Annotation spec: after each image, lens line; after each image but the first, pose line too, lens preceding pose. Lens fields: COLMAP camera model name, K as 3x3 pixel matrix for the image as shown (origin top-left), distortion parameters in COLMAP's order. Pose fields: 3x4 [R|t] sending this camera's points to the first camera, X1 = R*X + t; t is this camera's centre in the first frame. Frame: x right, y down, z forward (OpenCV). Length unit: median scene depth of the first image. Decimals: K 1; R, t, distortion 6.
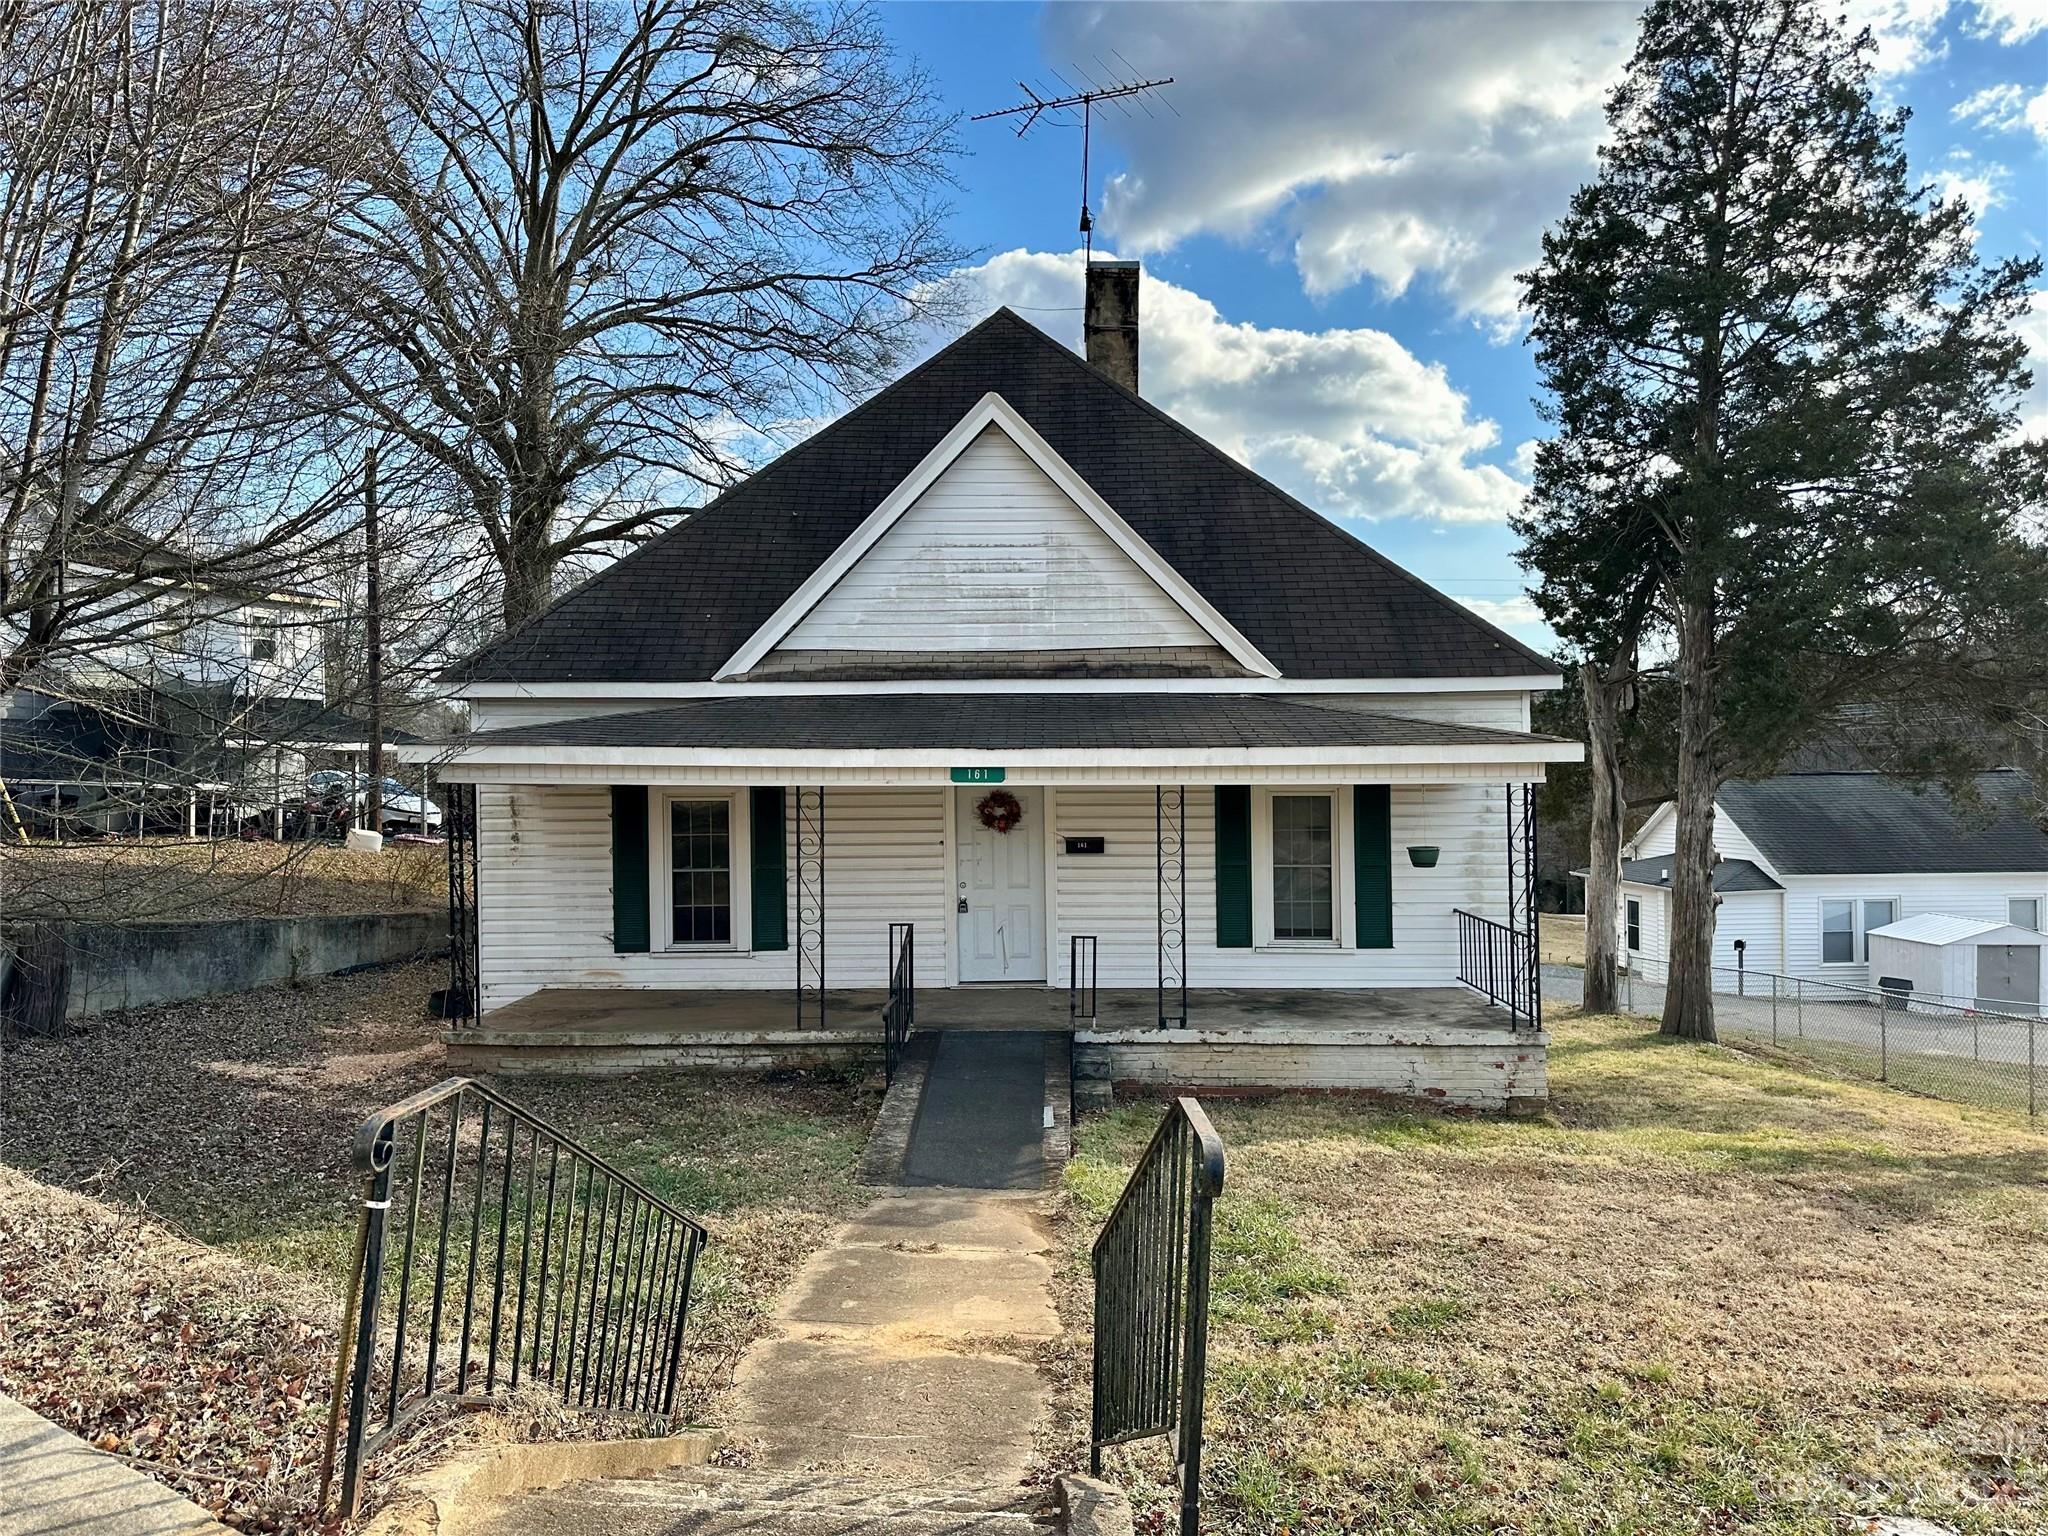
lens RADIAL K [[1420.5, 0, 1024.1], [0, 1420.5, 774.1], [0, 0, 1]] dist [0.058625, -0.064596]
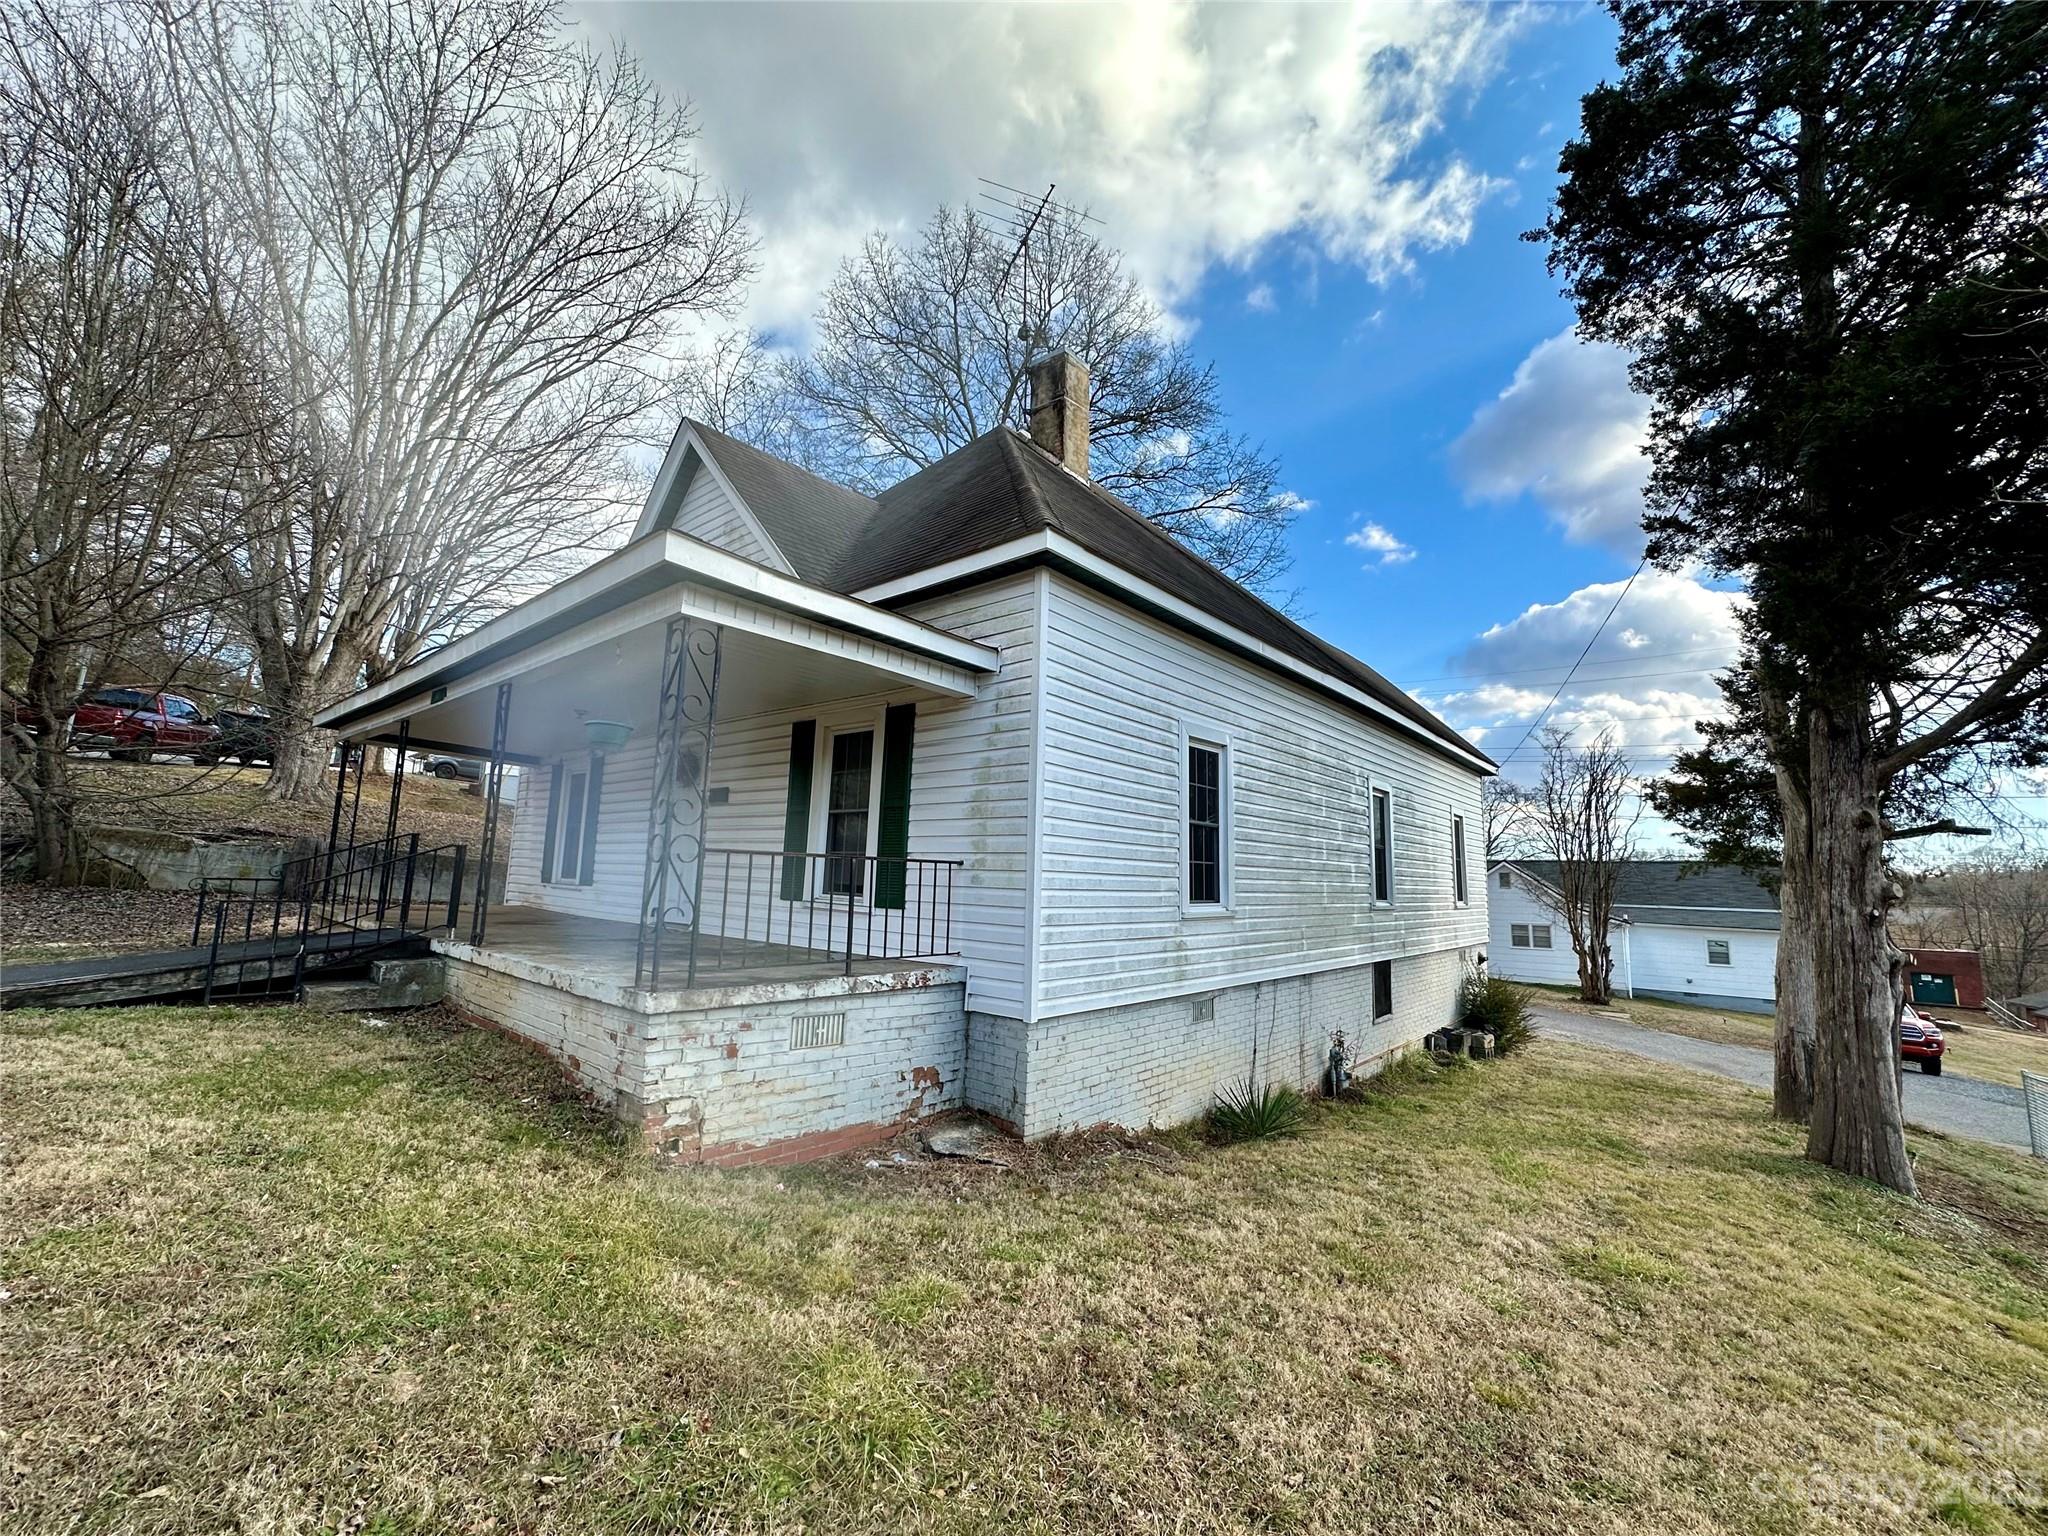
lens RADIAL K [[814.2, 0, 1039.6], [0, 814.2, 767.0], [0, 0, 1]] dist [-0.003685, 0.000717]
pose [[0.777380, -0.054126, -0.626698, 0.607112], [-0.043927, 0.989188, -0.139922, 0.102831], [0.627496, 0.136302, 0.766597, 0.683928]]
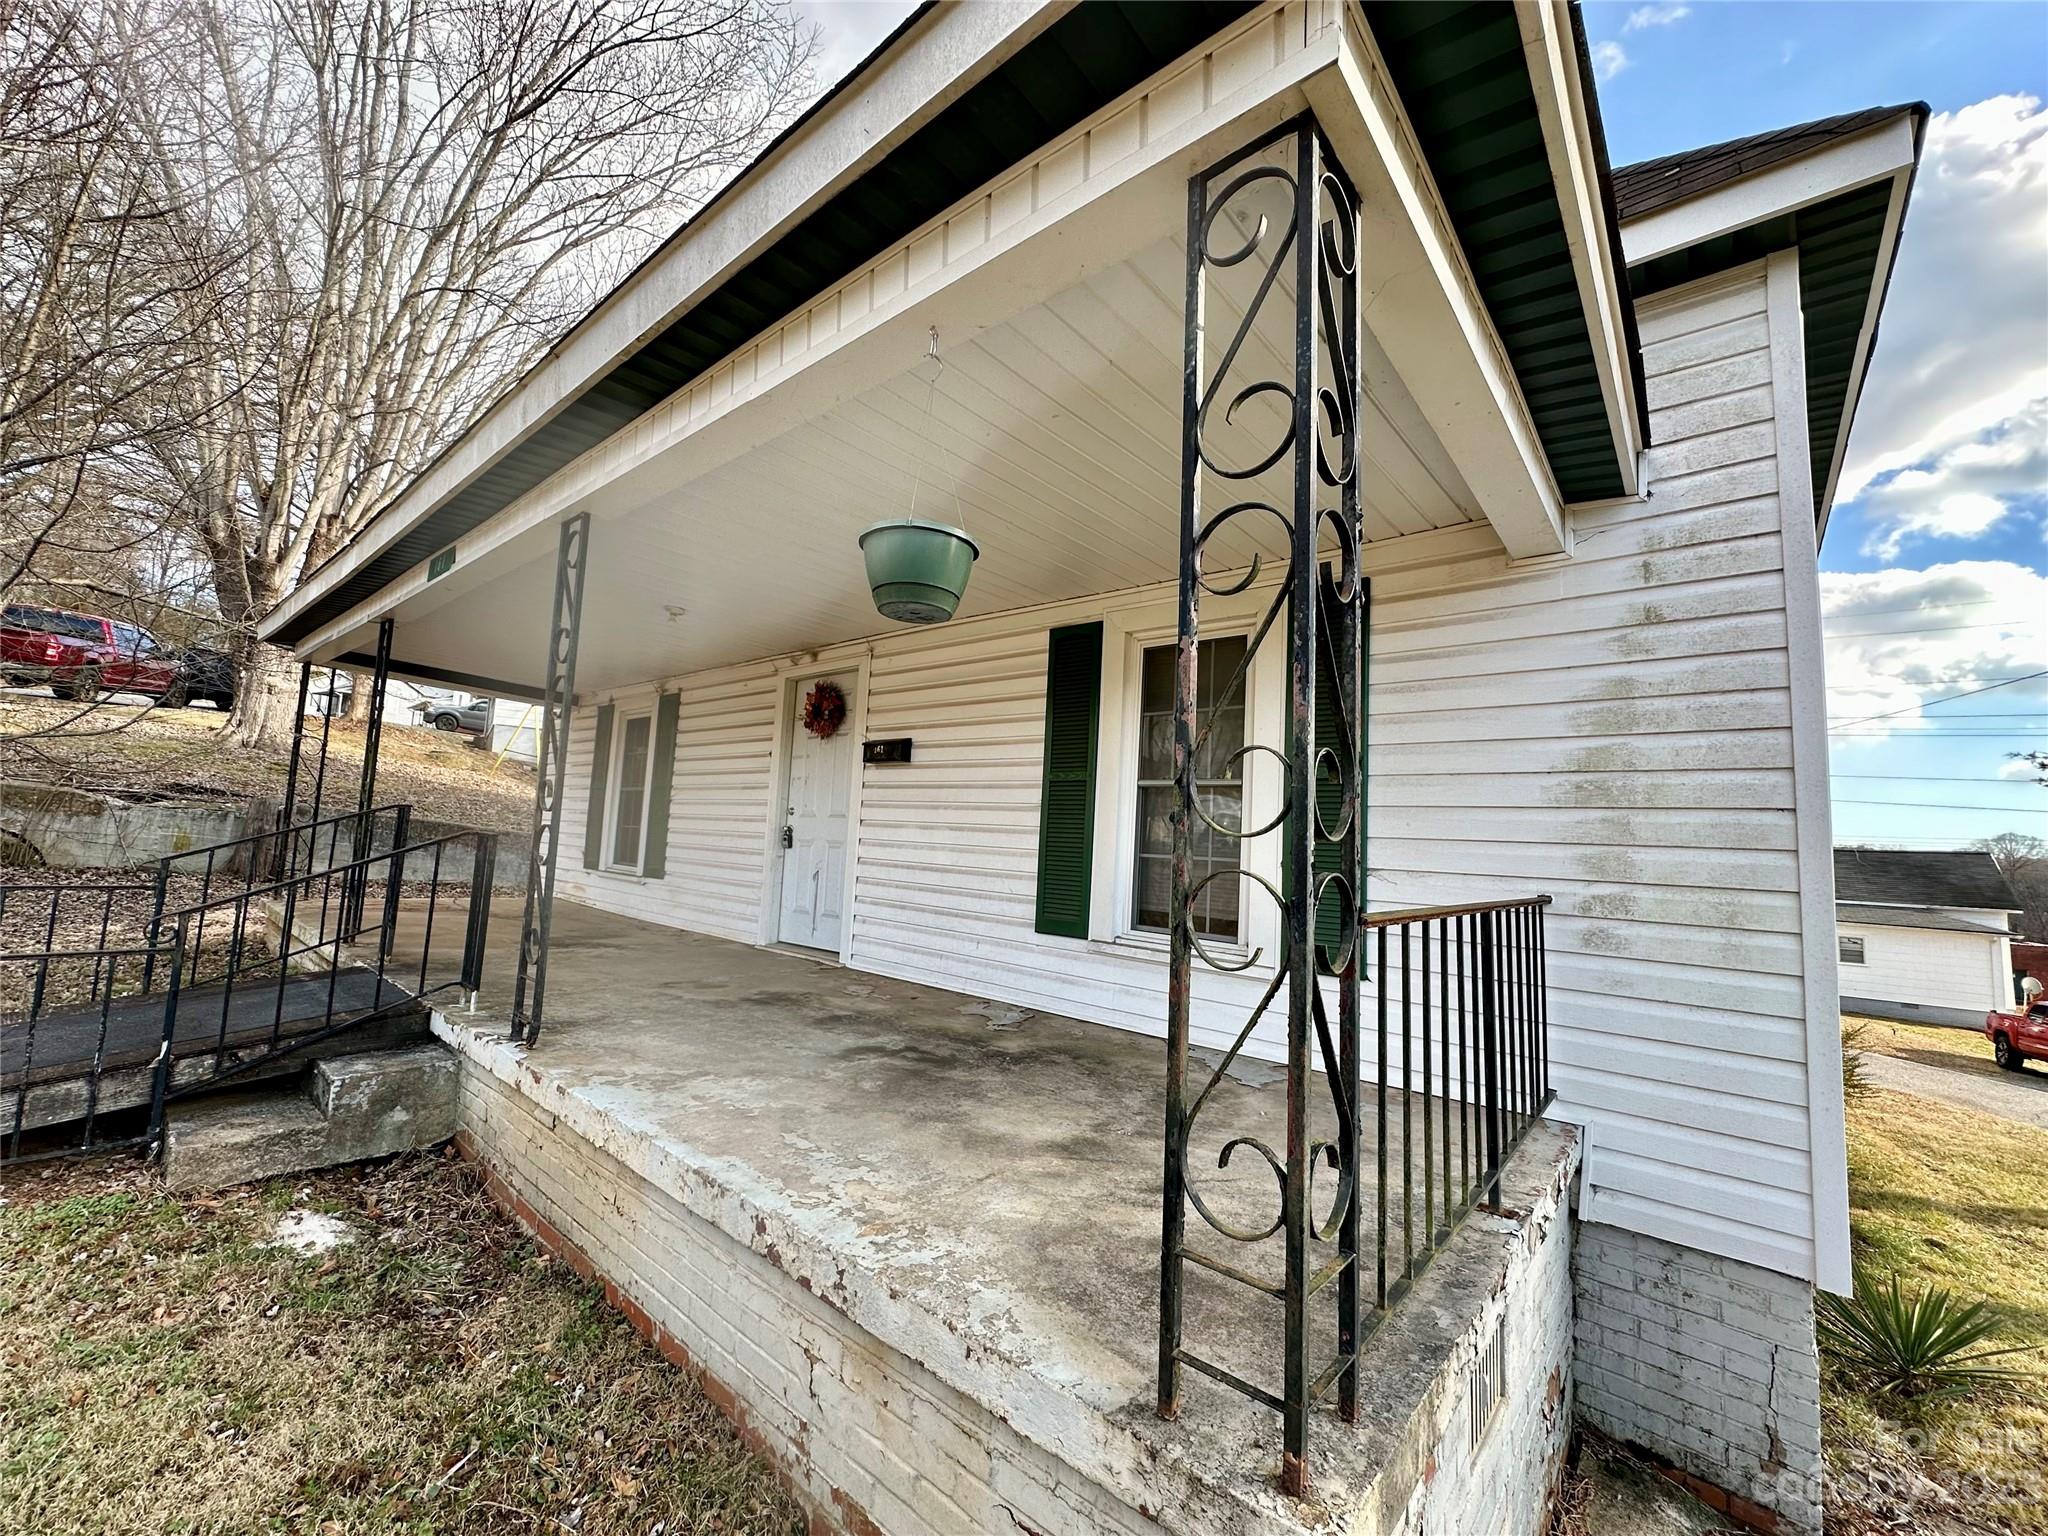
lens RADIAL K [[814.2, 0, 1035.2], [0, 814.2, 766.5], [0, 0, 1]] dist [-0.003685, 0.000717]
pose [[0.775583, -0.012979, -0.631112, 0.330333], [-0.064205, 0.992982, -0.099323, 0.089698], [0.627971, 0.117554, 0.769307, 0.753968]]
